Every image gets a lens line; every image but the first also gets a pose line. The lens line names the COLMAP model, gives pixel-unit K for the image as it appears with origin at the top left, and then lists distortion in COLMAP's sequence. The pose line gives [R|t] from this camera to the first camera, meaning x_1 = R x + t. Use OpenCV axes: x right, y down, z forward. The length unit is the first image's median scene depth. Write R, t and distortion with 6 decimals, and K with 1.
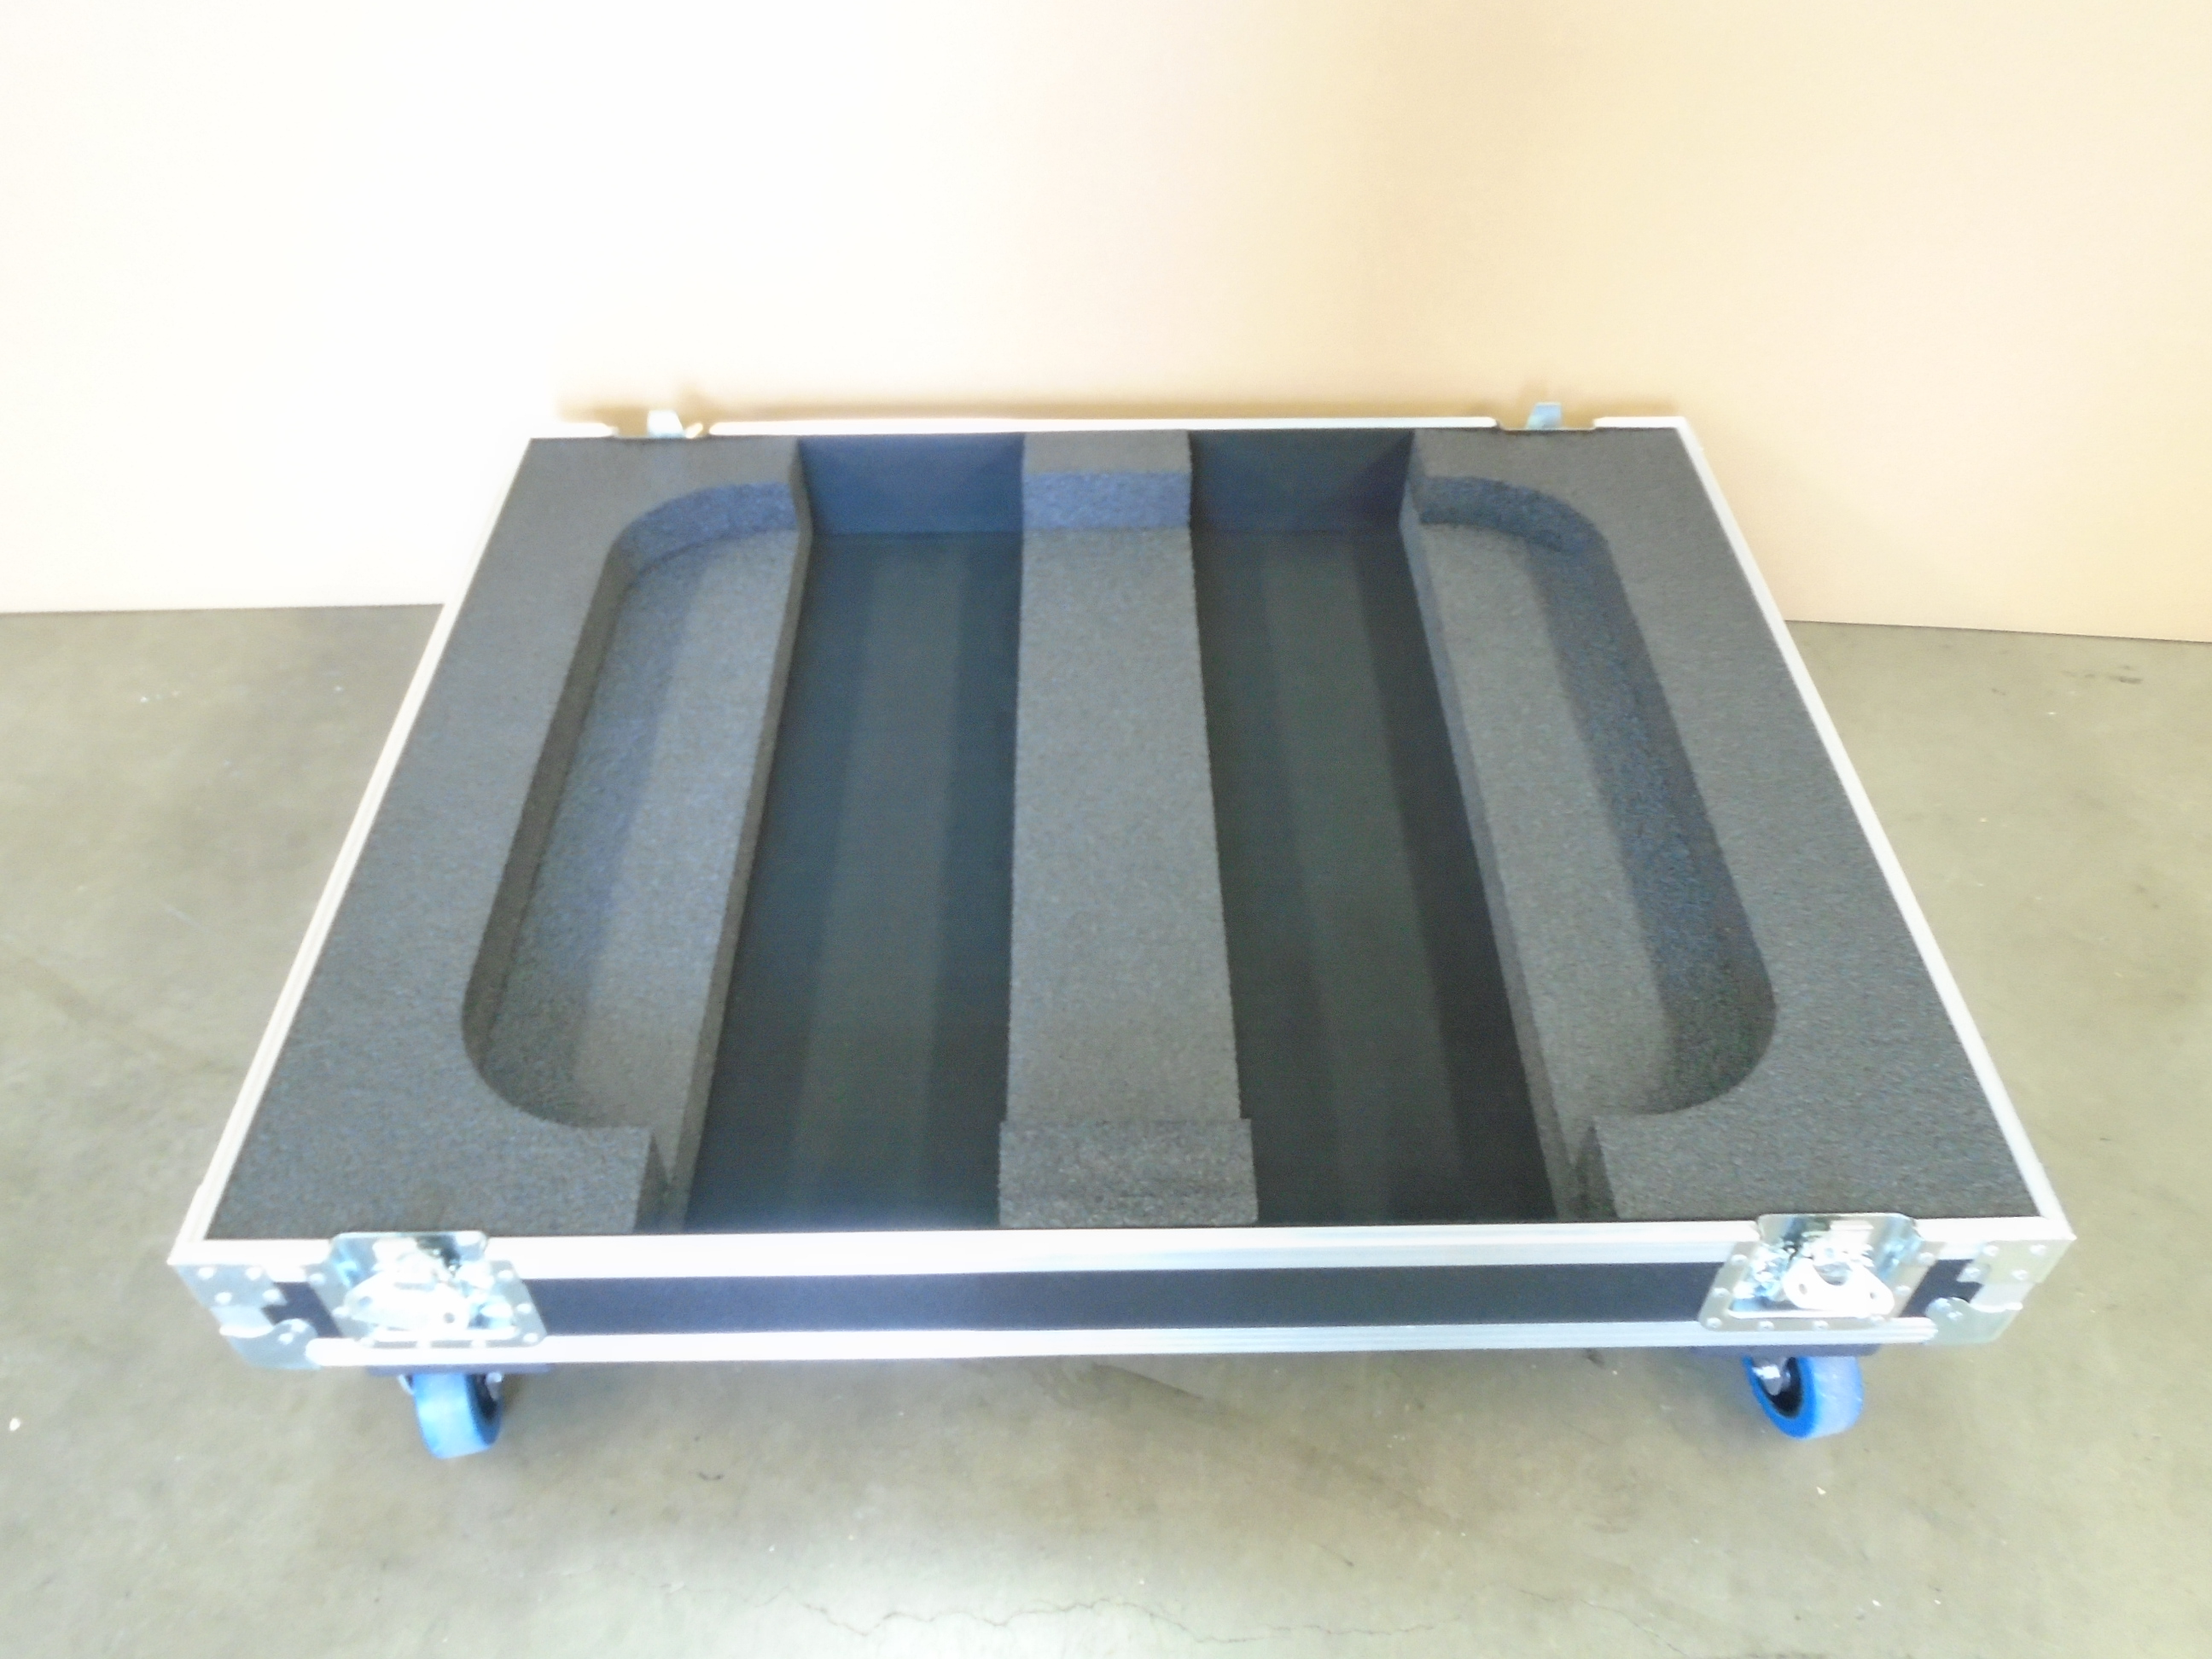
lens RADIAL K [[1695.8, 0, 1106.0], [0, 1695.8, 829.5], [0, 0, 1]] dist [-0.010683, -0.001848]
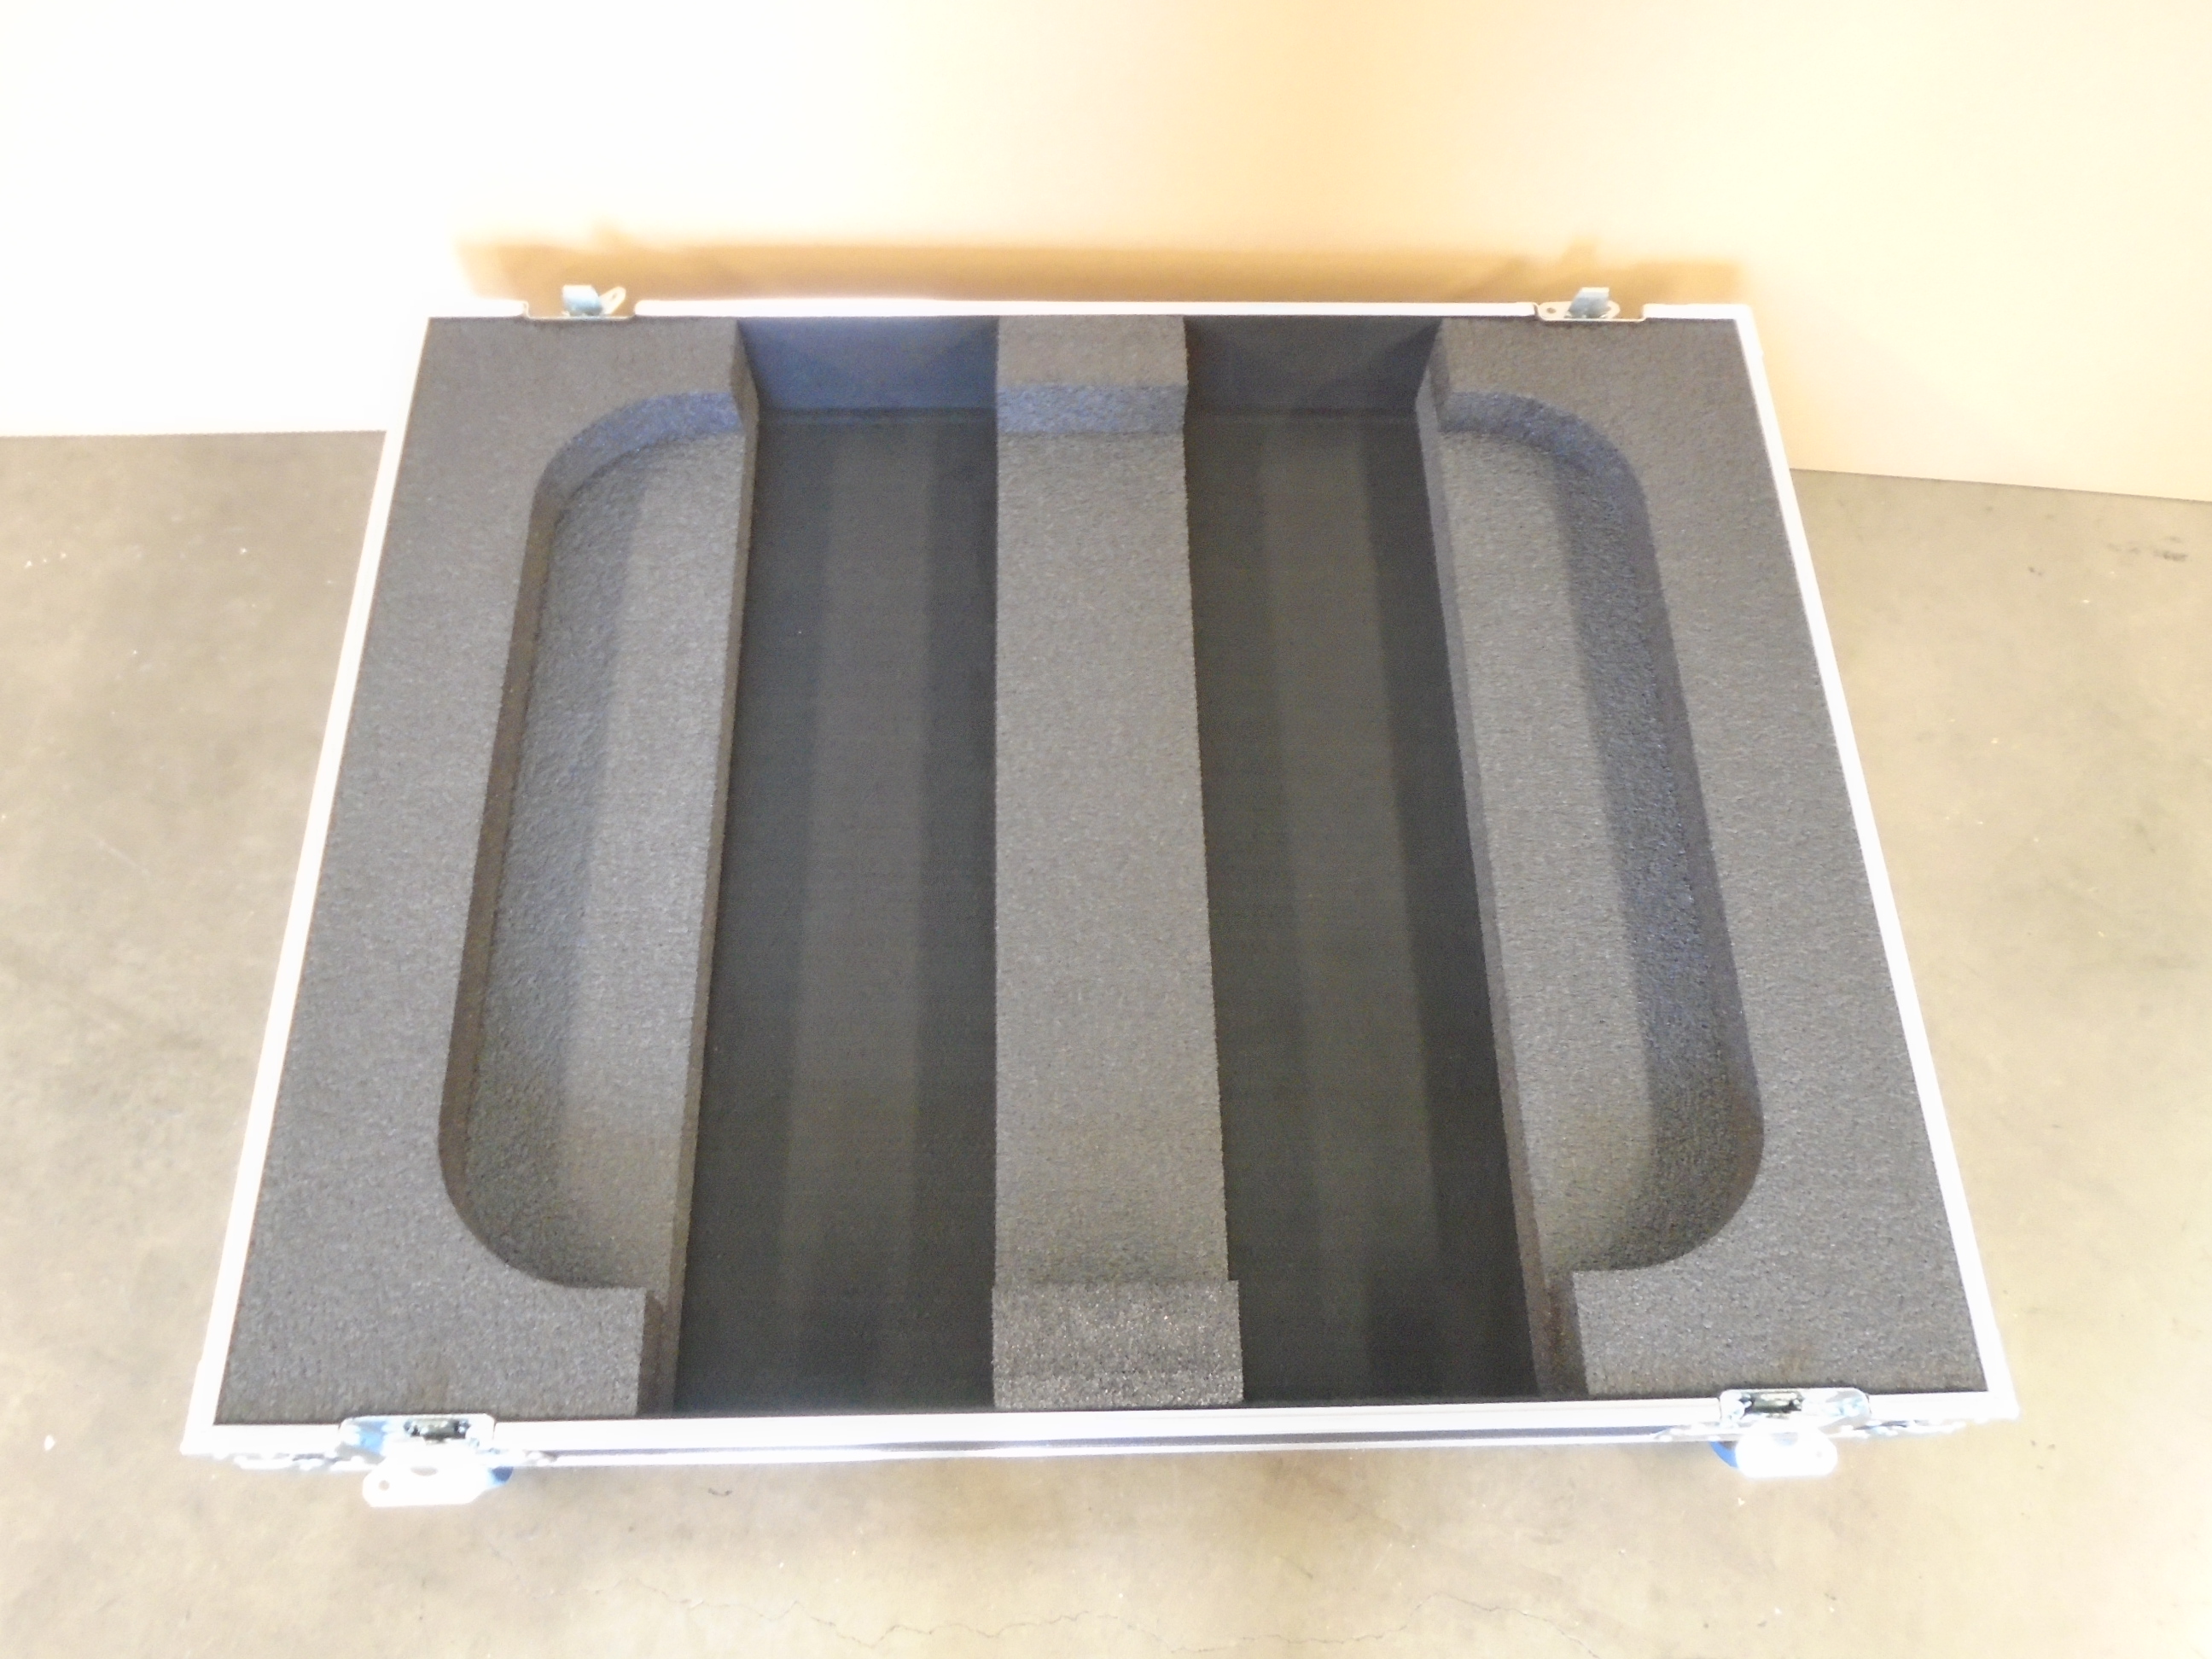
lens RADIAL K [[1698.2, 0, 1106.0], [0, 1698.2, 829.5], [0, 0, 1]] dist [-0.006237, -0.007457]
pose [[0.999562, 0.005270, 0.029104, -0.021297], [-0.014523, 0.944666, 0.327712, -0.354451], [-0.025767, -0.327992, 0.944329, 0.110626]]
